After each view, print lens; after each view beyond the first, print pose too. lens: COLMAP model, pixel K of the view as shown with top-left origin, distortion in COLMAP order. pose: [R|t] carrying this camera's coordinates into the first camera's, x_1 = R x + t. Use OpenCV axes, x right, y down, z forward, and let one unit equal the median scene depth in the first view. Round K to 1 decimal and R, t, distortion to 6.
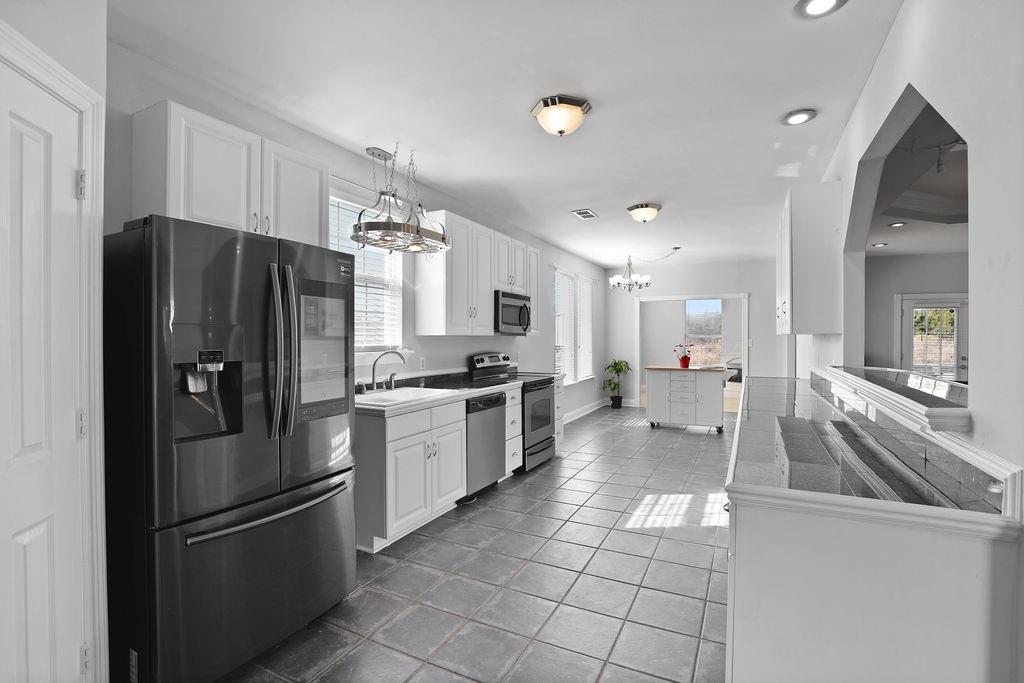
lens RADIAL K [[469.0, 0, 515.8], [0, 469.0, 341.0], [0, 0, 1]] dist [-0.028130, 0.003158]
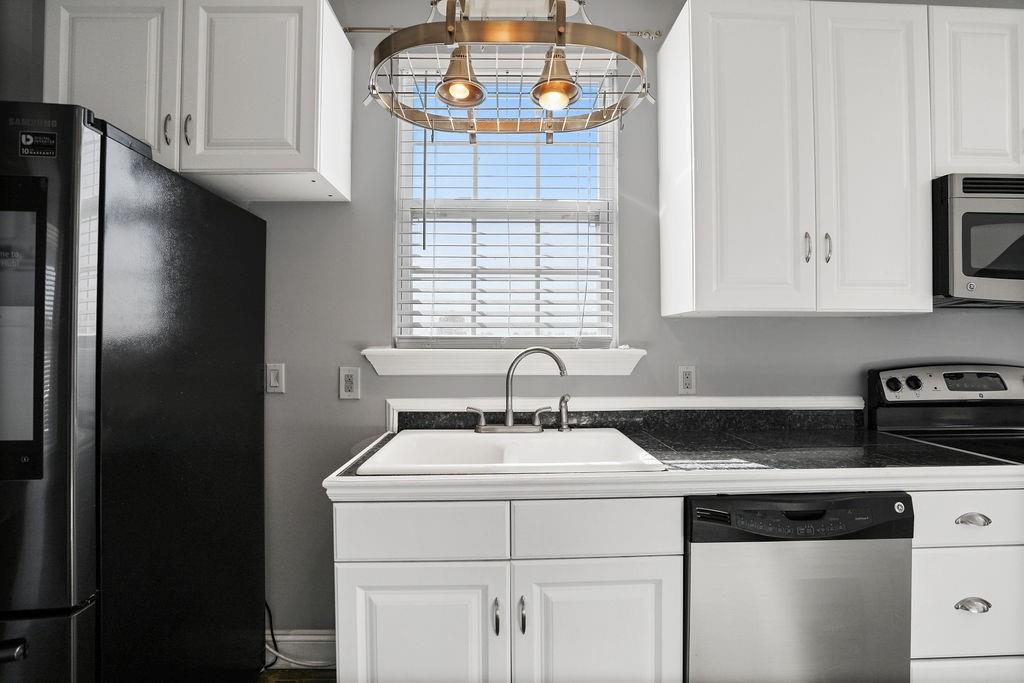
lens RADIAL K [[469.0, 0, 512.8], [0, 469.0, 341.1], [0, 0, 1]] dist [-0.028130, 0.003158]
pose [[0.486387, -0.006240, -0.873721, 0.106906], [-0.008271, 0.999897, -0.011746, 0.017427], [0.873704, 0.012940, 0.486285, 0.632104]]
